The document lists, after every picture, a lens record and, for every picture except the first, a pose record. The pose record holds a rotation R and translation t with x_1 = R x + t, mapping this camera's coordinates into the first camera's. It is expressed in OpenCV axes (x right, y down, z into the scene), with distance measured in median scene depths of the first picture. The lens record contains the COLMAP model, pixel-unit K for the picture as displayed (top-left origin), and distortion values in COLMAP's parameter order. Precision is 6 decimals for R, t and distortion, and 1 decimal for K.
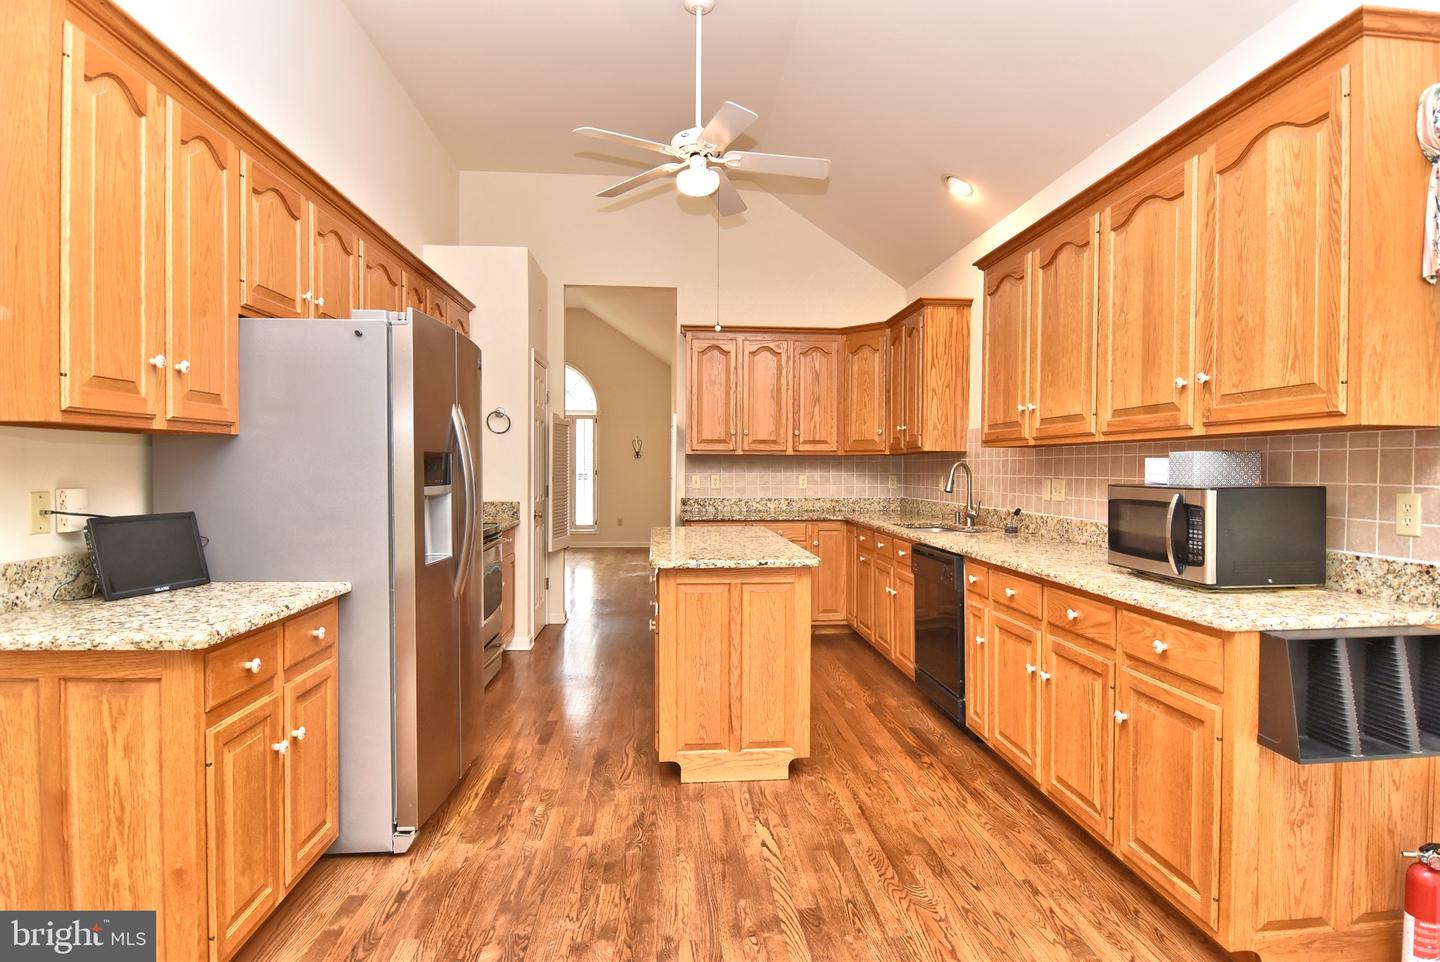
lens RADIAL K [[763.9, 0, 715.7], [0, 763.9, 481.1], [0, 0, 1]] dist [0.003455, -0.016899]
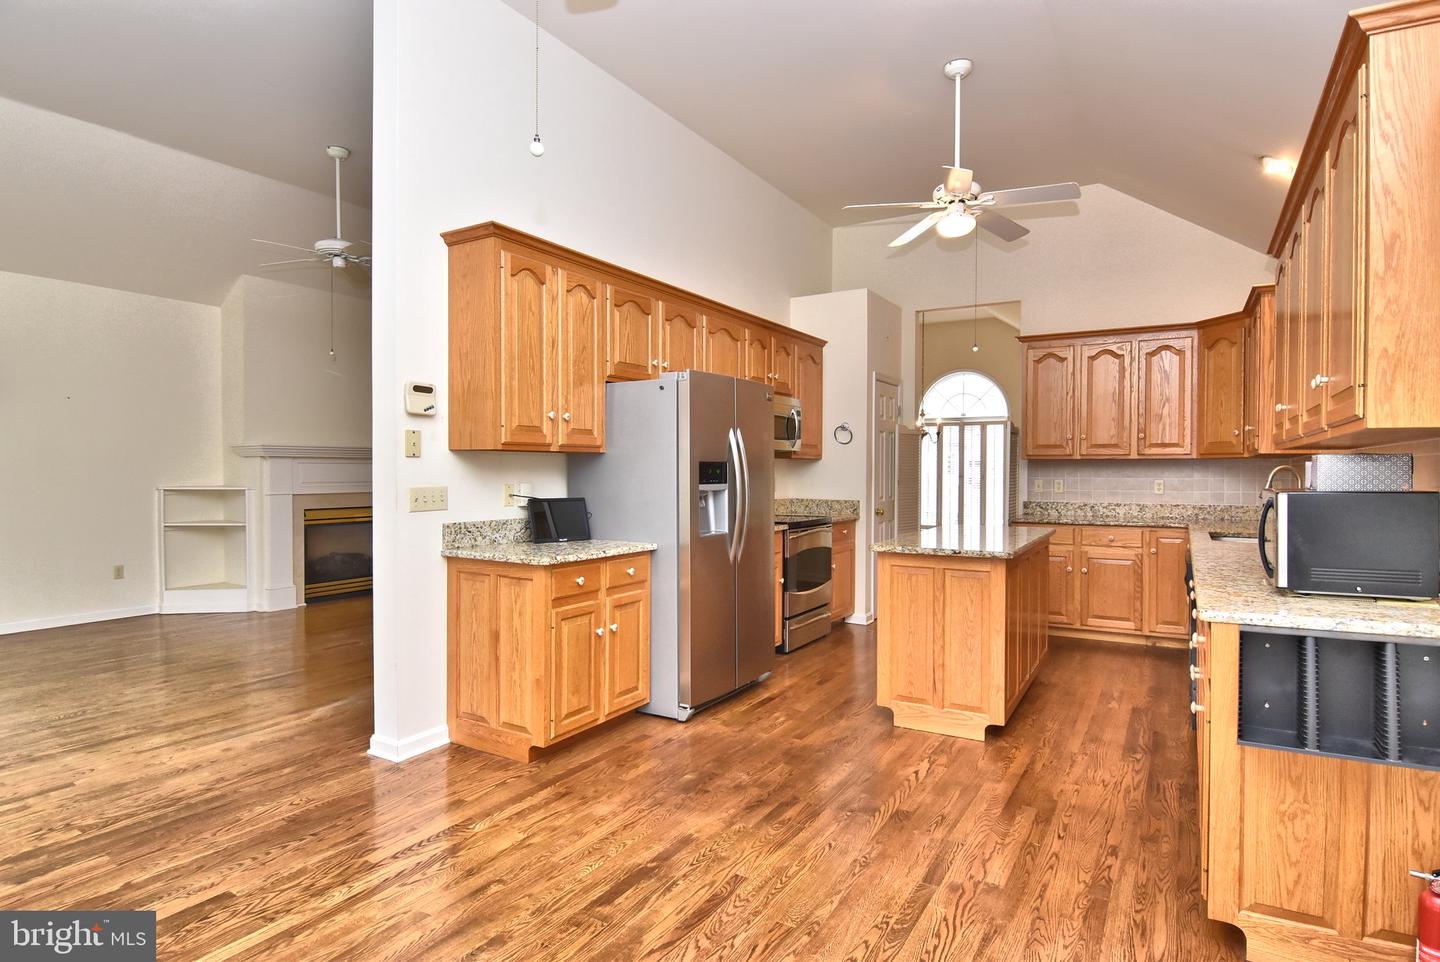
lens RADIAL K [[763.9, 0, 719.7], [0, 763.9, 482.7], [0, 0, 1]] dist [0.003455, -0.016899]
pose [[0.813457, 0.007873, -0.581572, 0.553194], [-0.010050, 0.999949, -0.000520, 0.004181], [0.581539, 0.006268, 0.813495, -0.222500]]
